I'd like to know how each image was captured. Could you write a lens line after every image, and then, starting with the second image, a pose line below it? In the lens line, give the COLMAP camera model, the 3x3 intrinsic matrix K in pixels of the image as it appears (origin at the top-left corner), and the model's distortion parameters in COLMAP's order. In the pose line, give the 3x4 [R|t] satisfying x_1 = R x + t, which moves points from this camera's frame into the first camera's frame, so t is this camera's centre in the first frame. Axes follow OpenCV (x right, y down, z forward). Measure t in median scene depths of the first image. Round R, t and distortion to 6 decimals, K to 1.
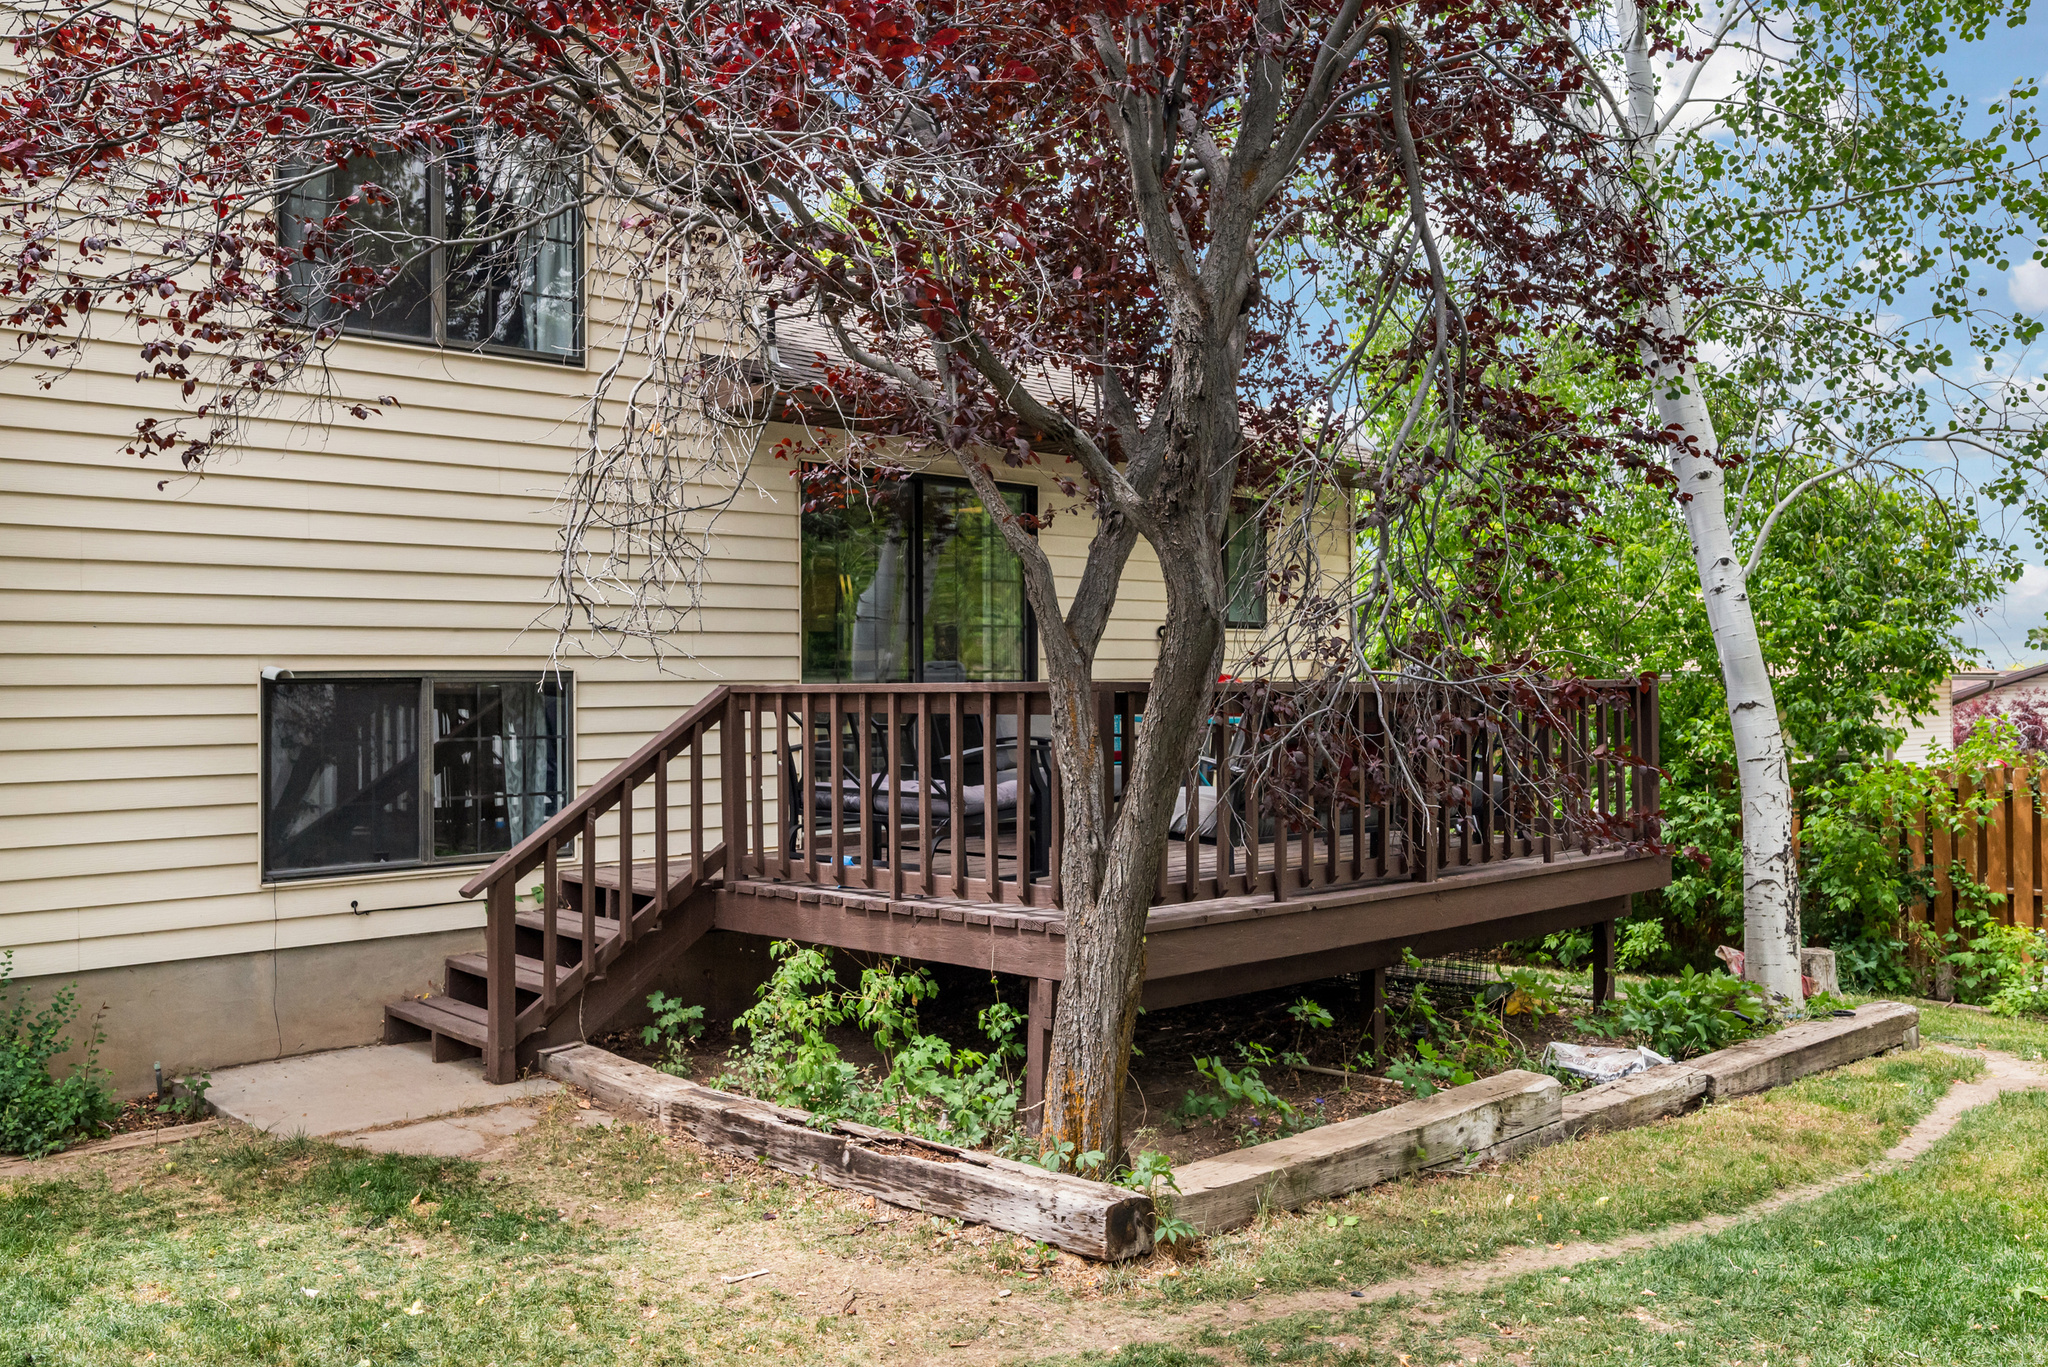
lens RADIAL K [[1778.3, 0, 1048.3], [0, 1778.3, 641.8], [0, 0, 1]] dist [-0.039284, 0.007078]
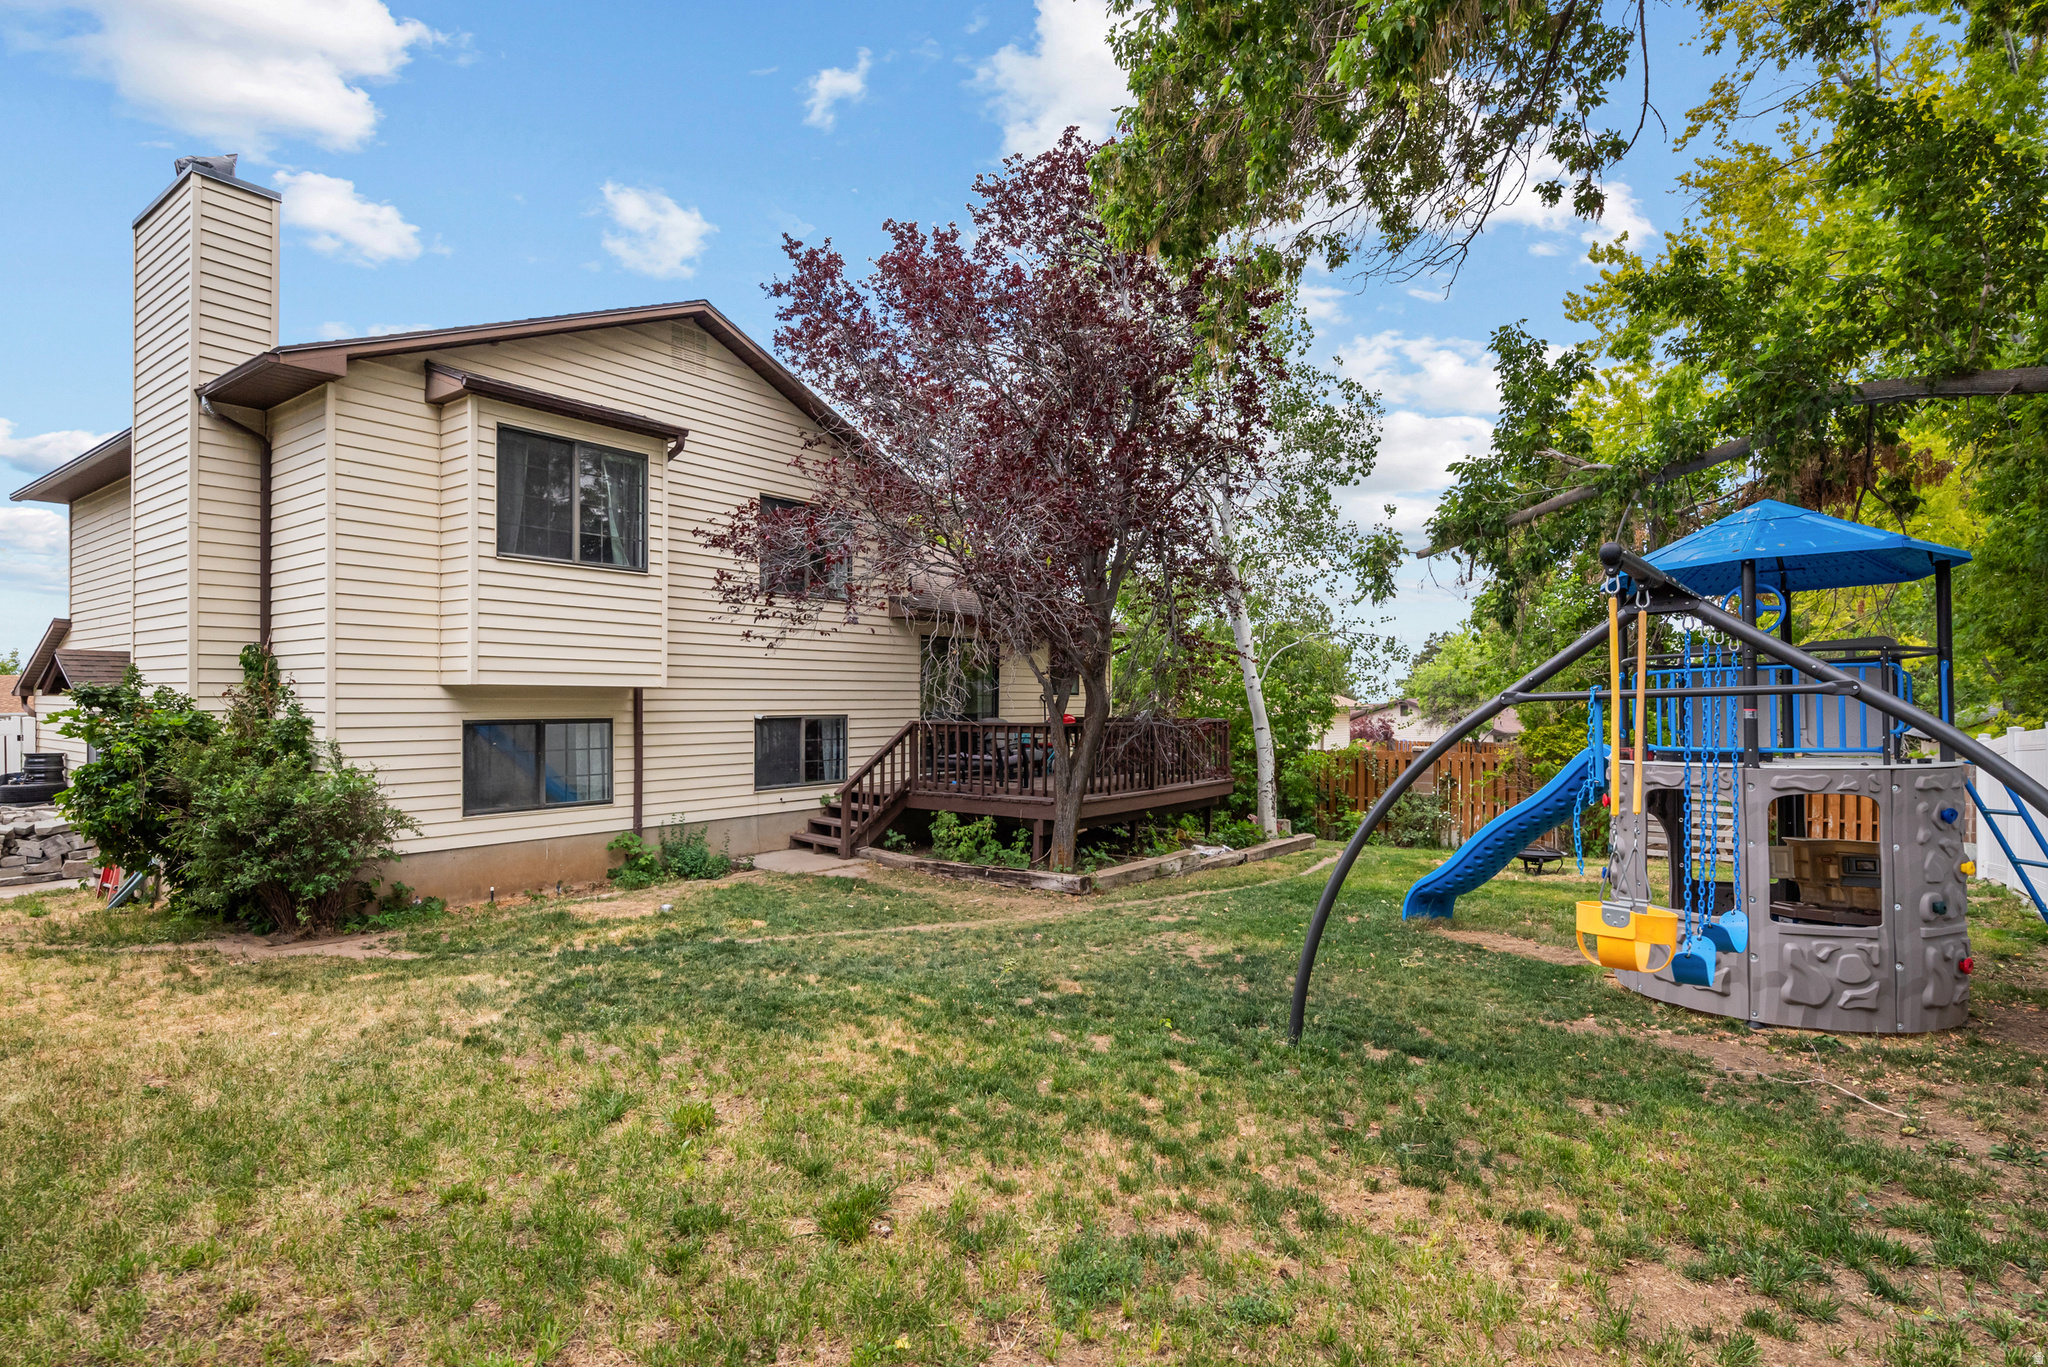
lens RADIAL K [[1058.9, 0, 1025.2], [0, 1058.9, 682.1], [0, 0, 1]] dist [0.003288, 0.000395]
pose [[0.987900, 0.013896, 0.154471, -0.272376], [-0.015857, 0.999808, 0.011469, -0.060641], [-0.154282, -0.013780, 0.987931, -0.703328]]
